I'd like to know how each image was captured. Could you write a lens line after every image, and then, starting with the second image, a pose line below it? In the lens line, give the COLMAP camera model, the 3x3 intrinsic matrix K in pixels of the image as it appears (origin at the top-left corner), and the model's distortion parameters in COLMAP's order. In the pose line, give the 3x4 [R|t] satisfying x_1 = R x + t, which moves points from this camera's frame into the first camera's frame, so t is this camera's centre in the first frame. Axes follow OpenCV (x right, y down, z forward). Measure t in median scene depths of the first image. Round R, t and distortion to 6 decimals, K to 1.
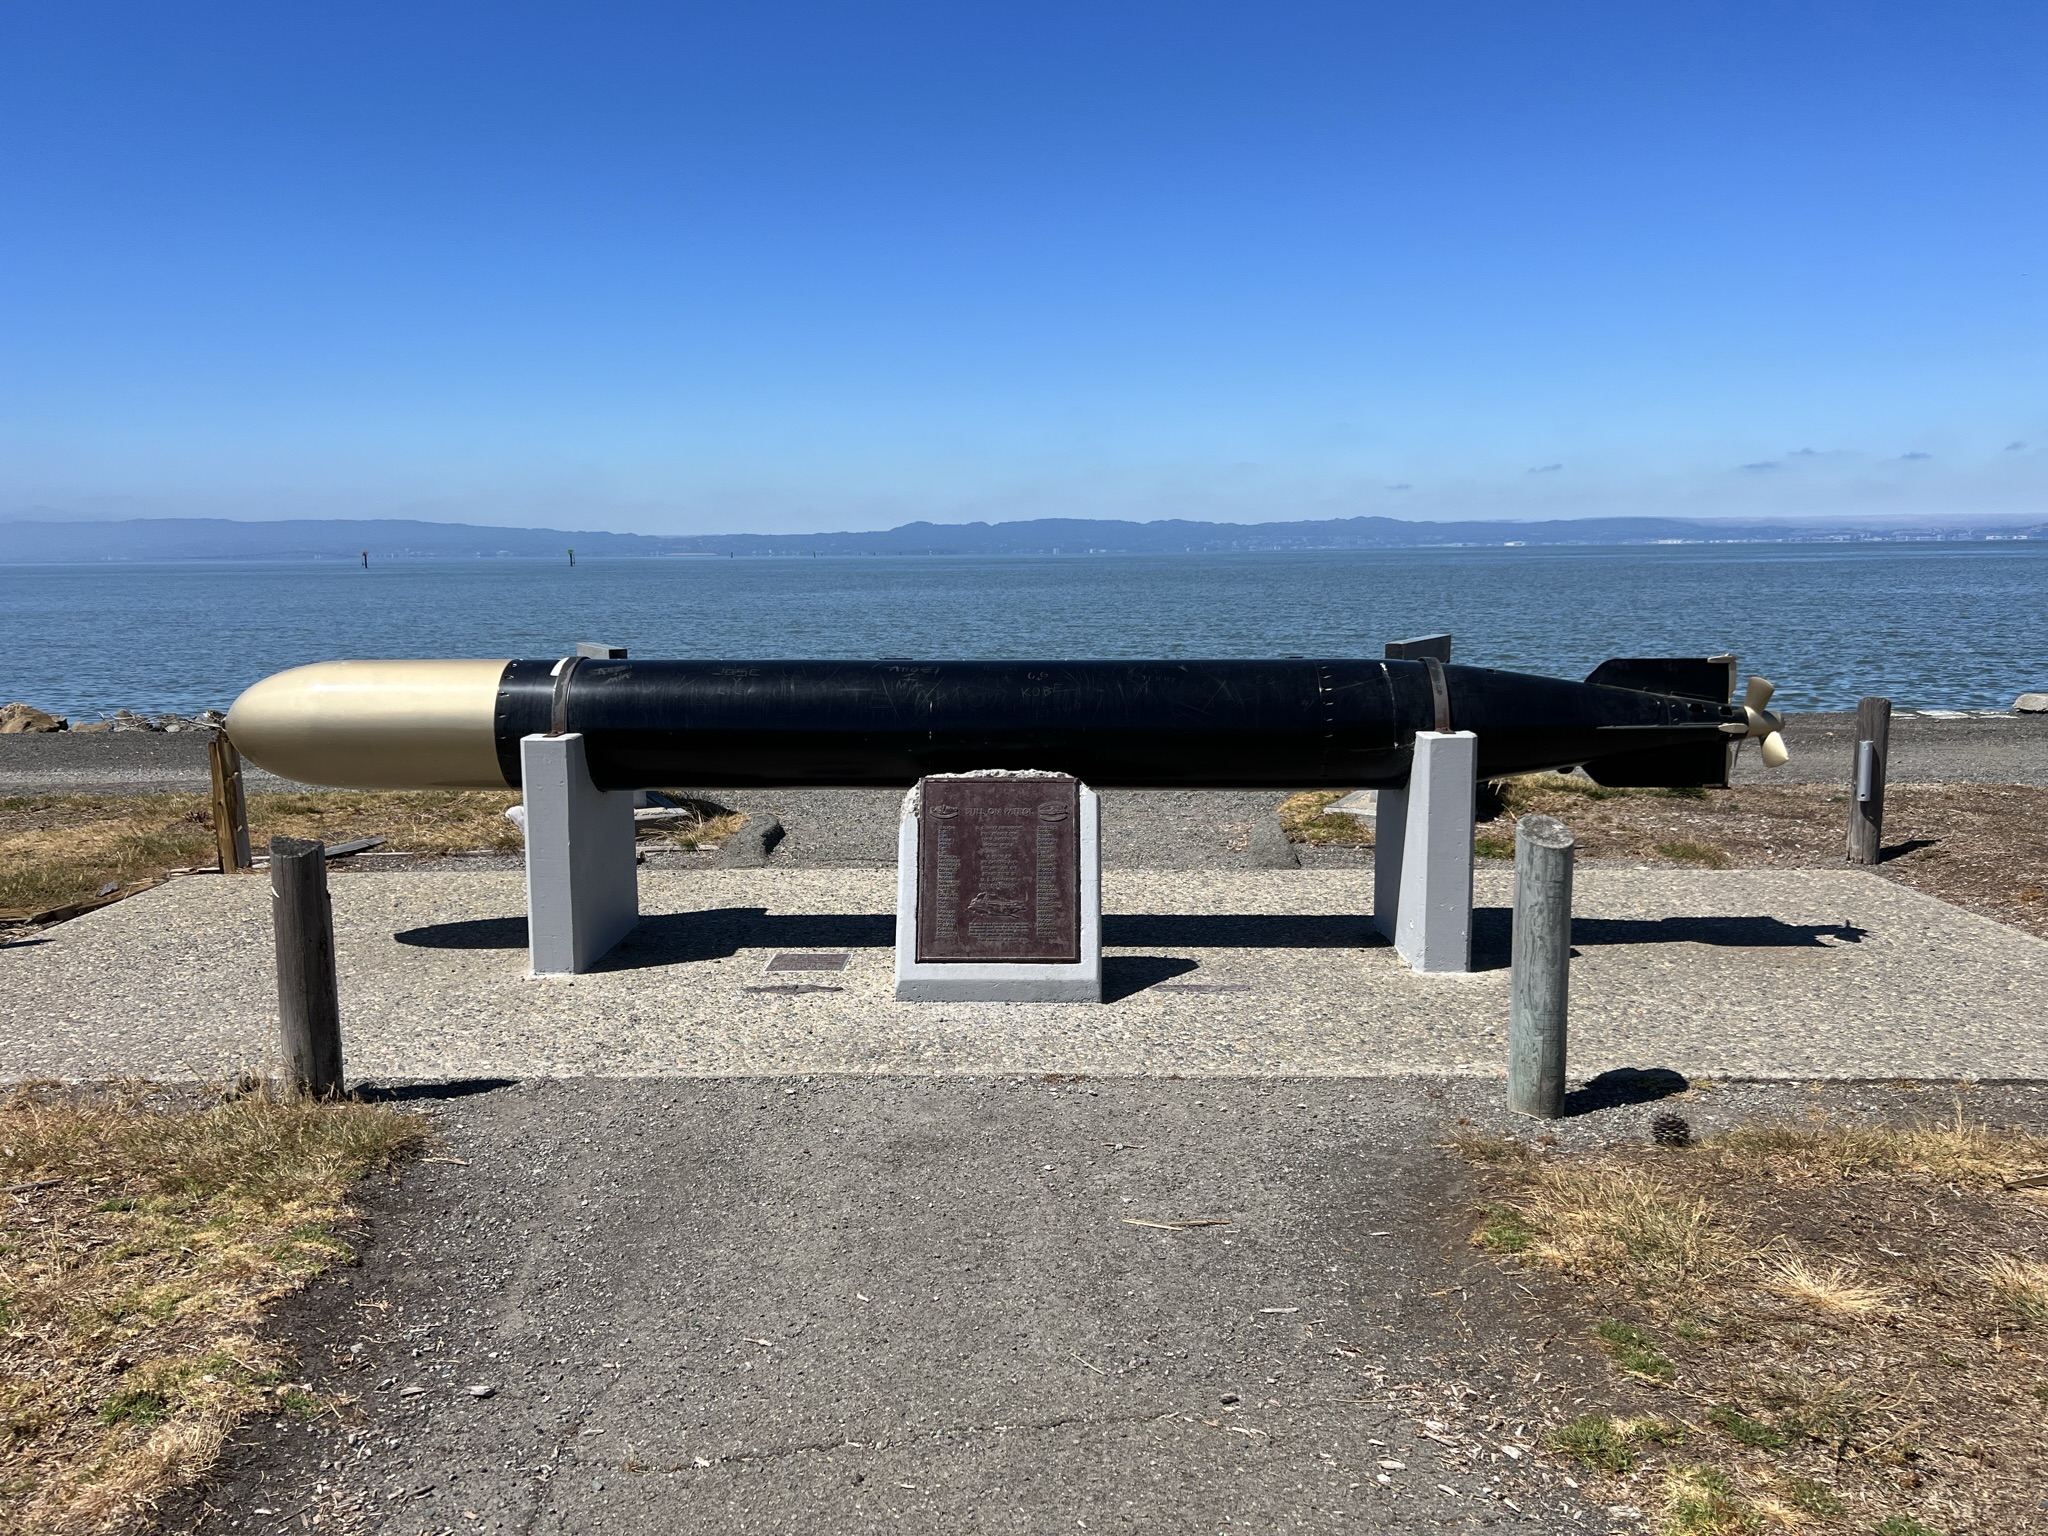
lens RADIAL K [[1531.5, 0, 1009.2], [0, 1531.5, 749.7], [0, 0, 1]] dist [0.044396, -0.046196]
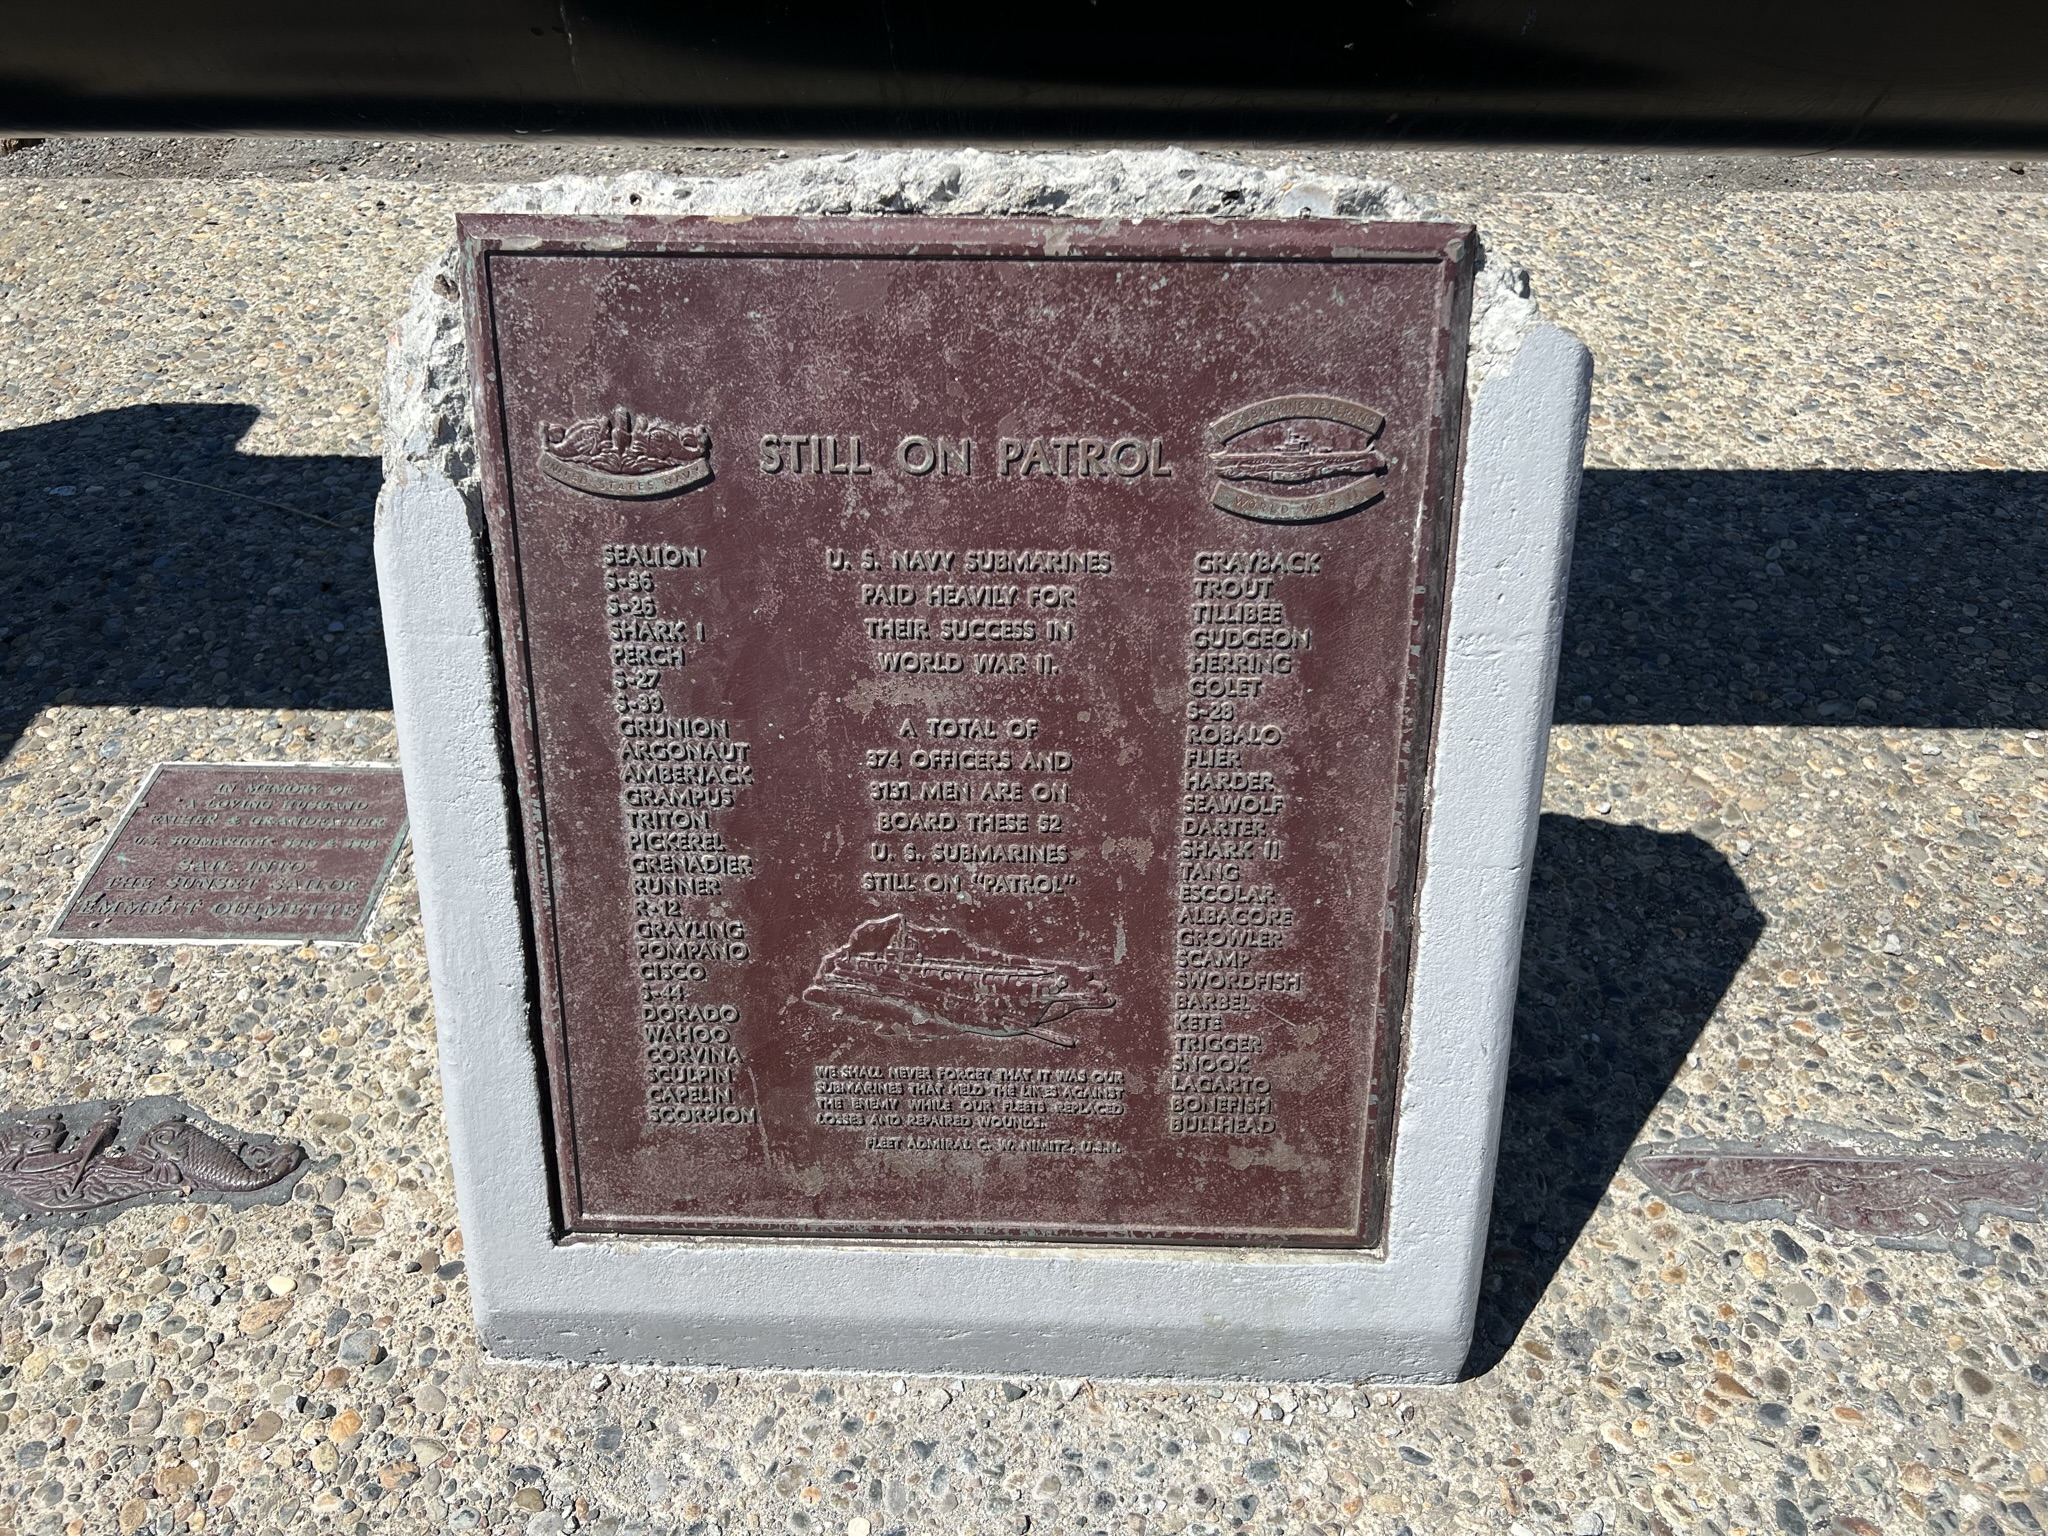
lens RADIAL K [[1531.5, 0, 1019.5], [0, 1531.5, 770.7], [0, 0, 1]] dist [0.044396, -0.046196]
pose [[0.999992, -0.000486, 0.003867, -0.001281], [-0.001853, 0.813646, 0.581358, -0.028012], [-0.003428, -0.581361, 0.813639, 0.867842]]
